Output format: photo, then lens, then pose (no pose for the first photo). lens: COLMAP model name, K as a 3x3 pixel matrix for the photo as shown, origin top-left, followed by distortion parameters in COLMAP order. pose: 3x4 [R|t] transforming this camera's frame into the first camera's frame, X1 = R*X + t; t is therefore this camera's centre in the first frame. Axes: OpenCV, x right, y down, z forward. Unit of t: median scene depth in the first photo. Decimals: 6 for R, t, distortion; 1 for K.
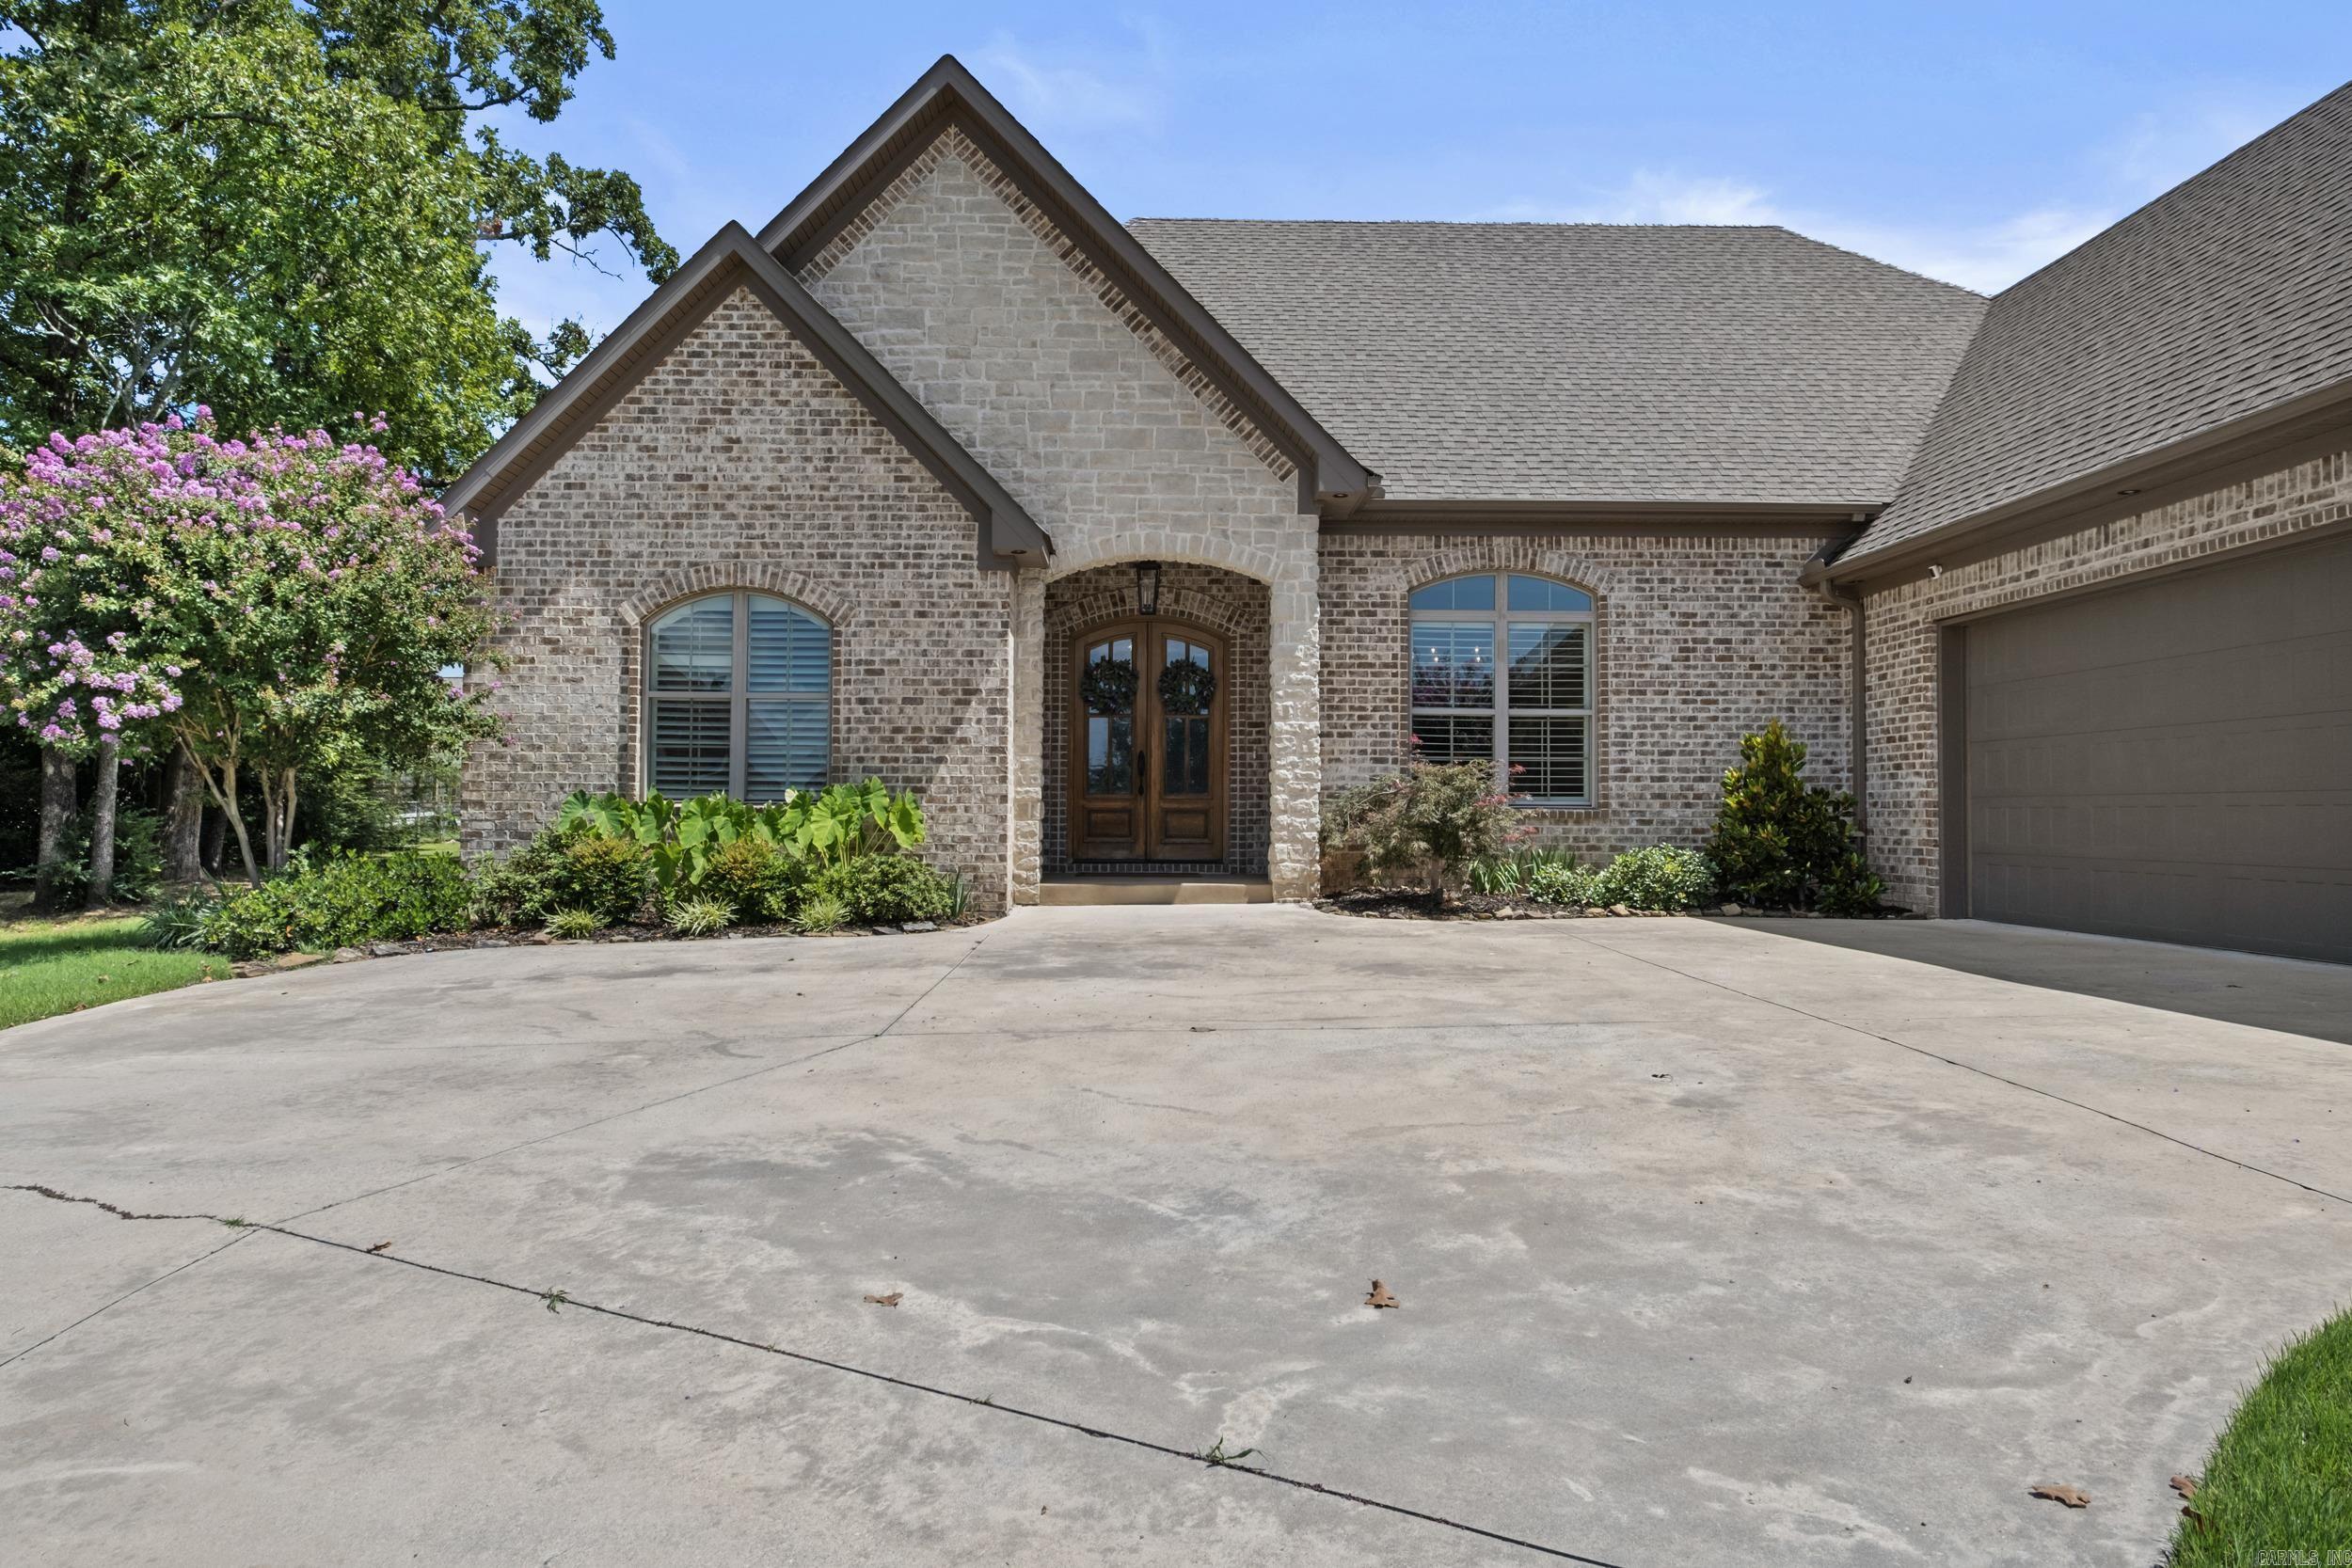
lens RADIAL K [[1454.1, 0, 1187.1], [0, 1454.1, 761.5], [0, 0, 1]] dist [-0.019678, 0.000453]
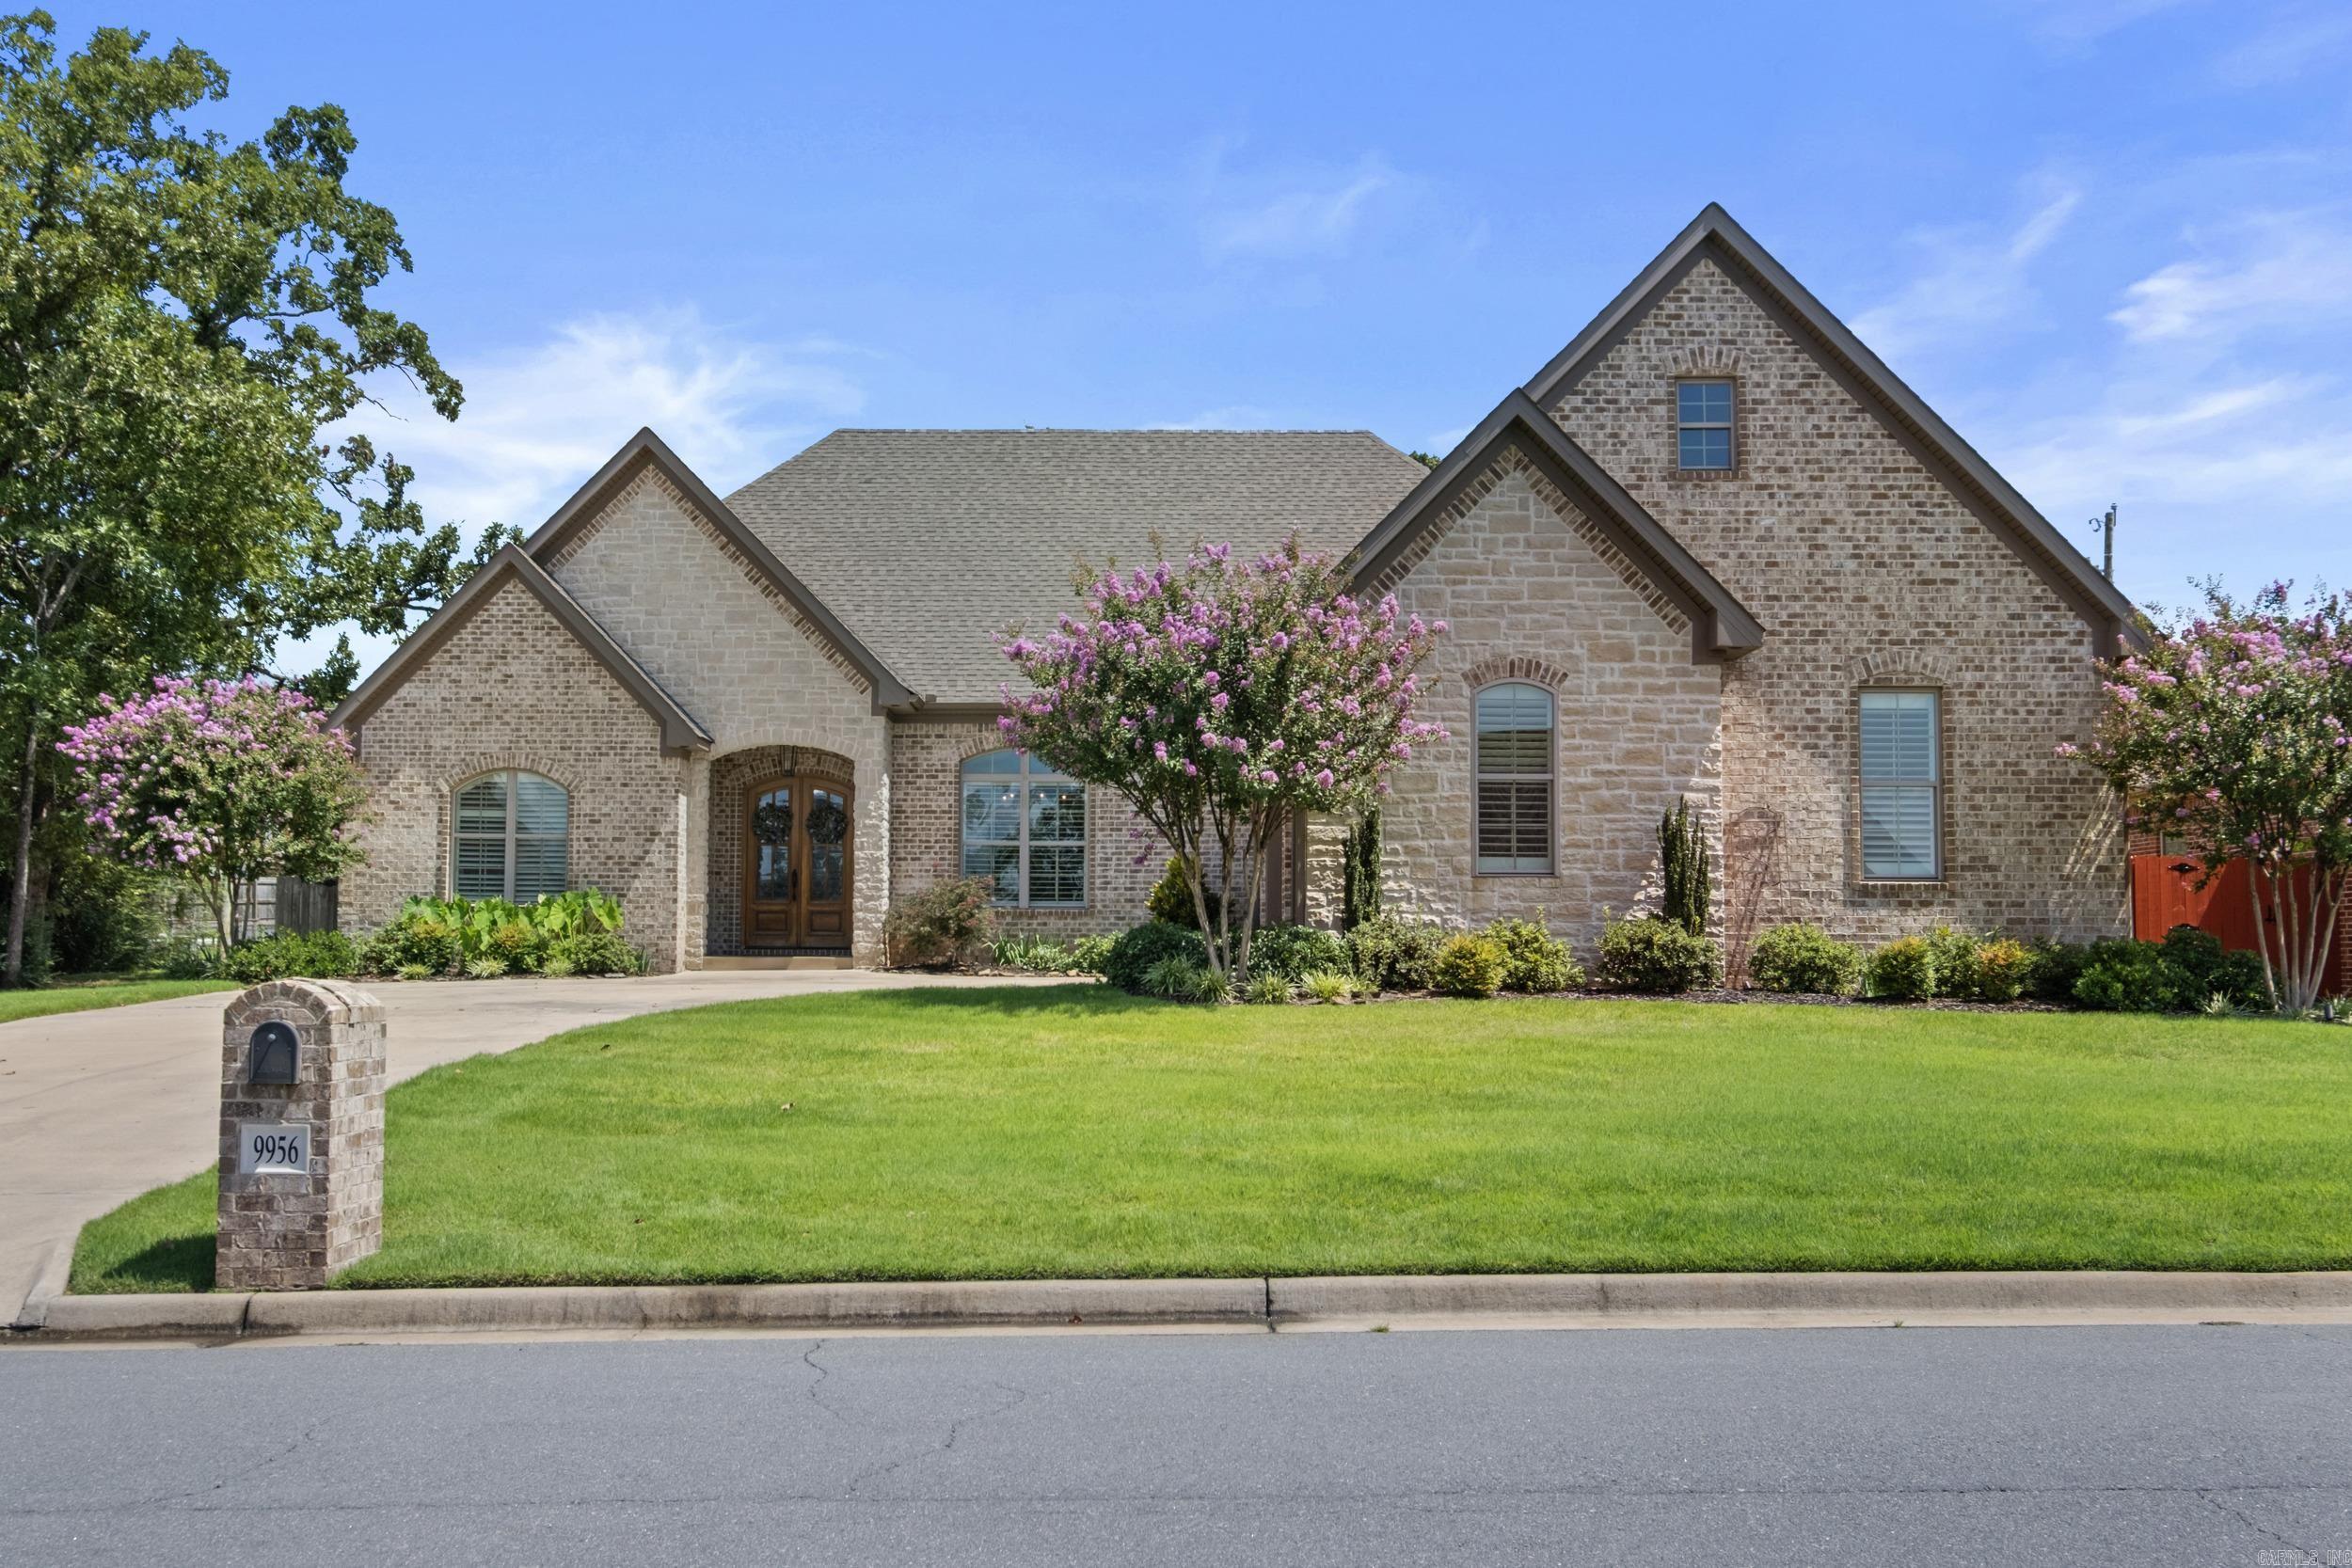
lens RADIAL K [[2401.1, 0, 1170.1], [0, 2401.1, 789.5], [0, 0, 1]] dist [-0.018598, 0.000000]
pose [[0.999281, -0.002377, -0.037829, 0.511872], [0.001092, 0.999422, -0.033965, -0.006384], [0.037888, 0.033899, 0.998707, -1.595981]]
